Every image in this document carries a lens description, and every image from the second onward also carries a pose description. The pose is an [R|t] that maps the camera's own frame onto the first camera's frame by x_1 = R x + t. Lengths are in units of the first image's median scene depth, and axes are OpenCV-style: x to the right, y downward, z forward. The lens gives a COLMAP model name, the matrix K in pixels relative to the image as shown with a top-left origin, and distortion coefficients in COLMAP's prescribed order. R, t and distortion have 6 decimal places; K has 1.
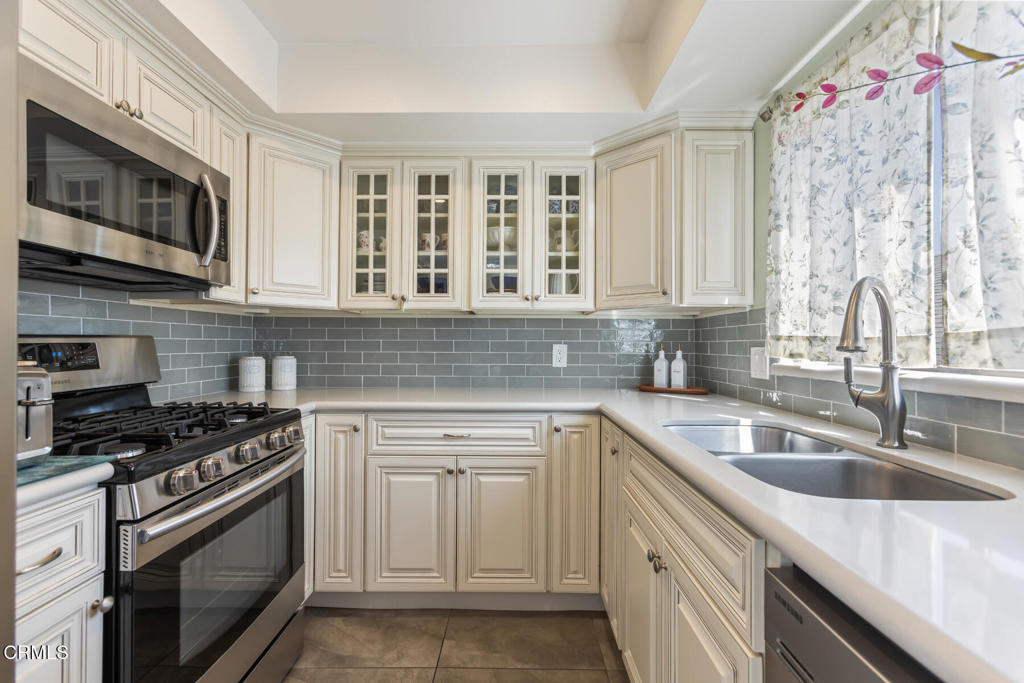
lens RADIAL K [[460.5, 0, 511.0], [0, 460.5, 340.1], [0, 0, 1]] dist [-0.007561, 0.006034]
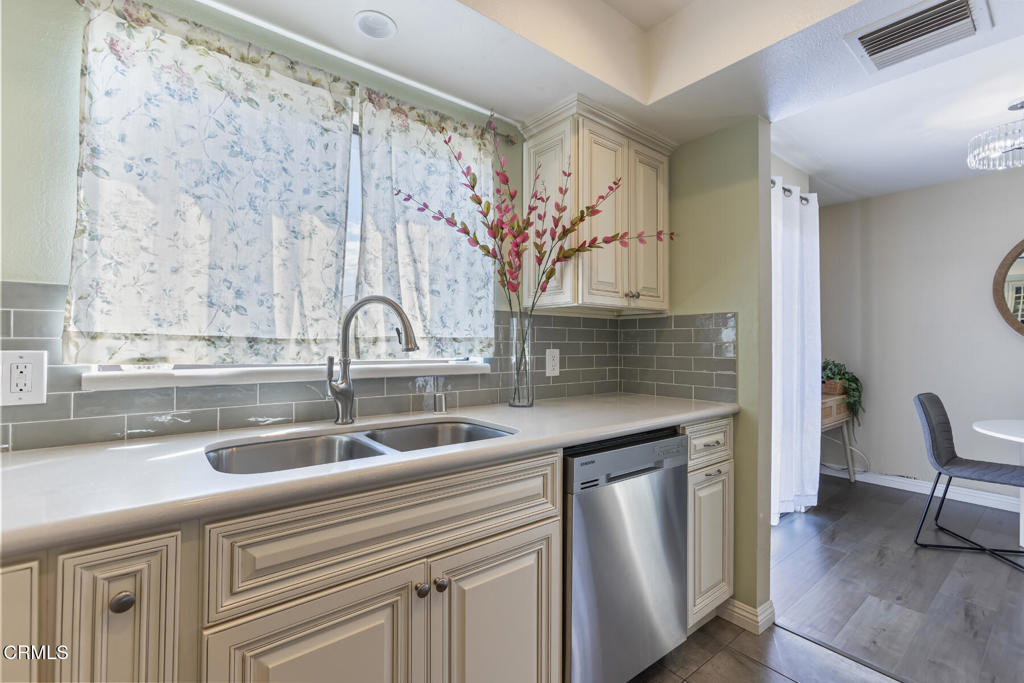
lens RADIAL K [[460.5, 0, 511.8], [0, 460.5, 335.0], [0, 0, 1]] dist [-0.007561, 0.006034]
pose [[-0.636402, 0.005114, 0.771341, -0.276004], [-0.014004, 0.999737, -0.018182, -0.001745], [-0.771230, -0.022373, -0.636163, 0.832973]]
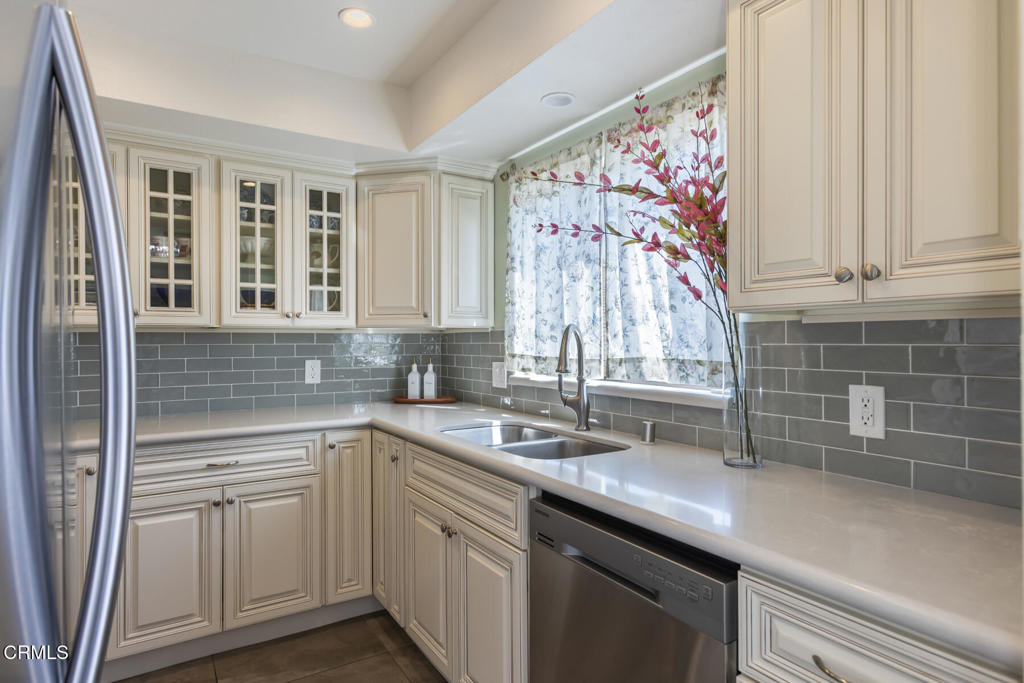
lens RADIAL K [[574.5, 0, 512.2], [0, 574.5, 340.5], [0, 0, 1]] dist [0.004821, 0.004619]
pose [[0.842037, -0.007520, 0.539367, -0.246930], [0.003140, 0.999954, 0.009039, -0.053153], [-0.539411, -0.005918, 0.842022, -0.298571]]
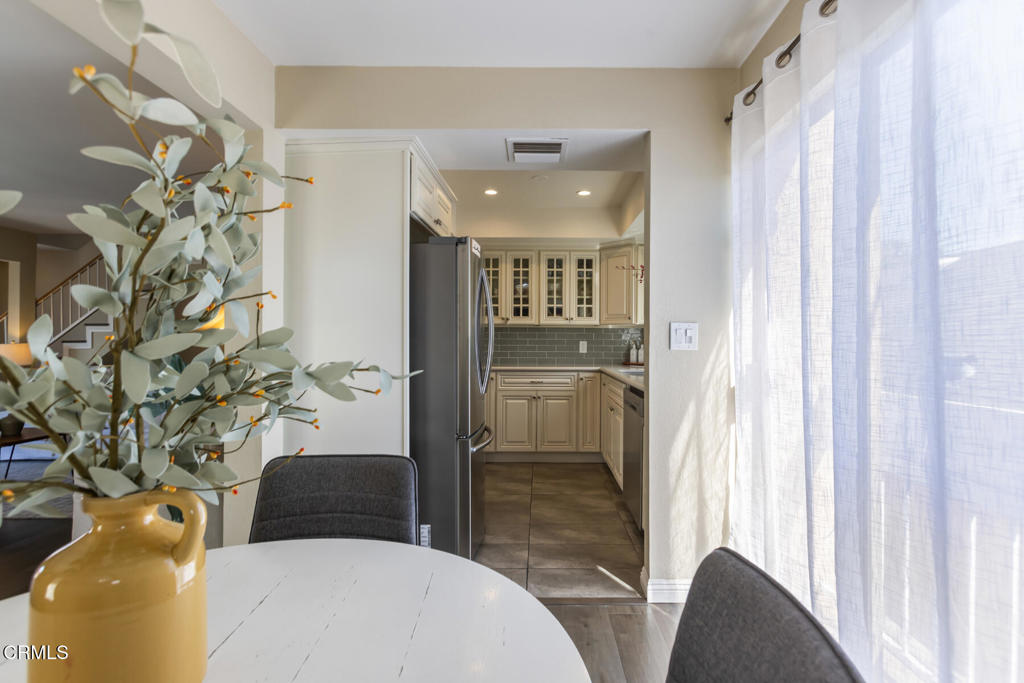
lens RADIAL K [[480.4, 0, 548.5], [0, 480.4, 336.2], [0, 0, 1]] dist [-0.018115, 0.013056]
pose [[0.999601, 0.000771, 0.028245, -0.124079], [-0.000798, 0.999999, 0.000954, -0.016503], [-0.028244, -0.000976, 0.999601, -1.307499]]
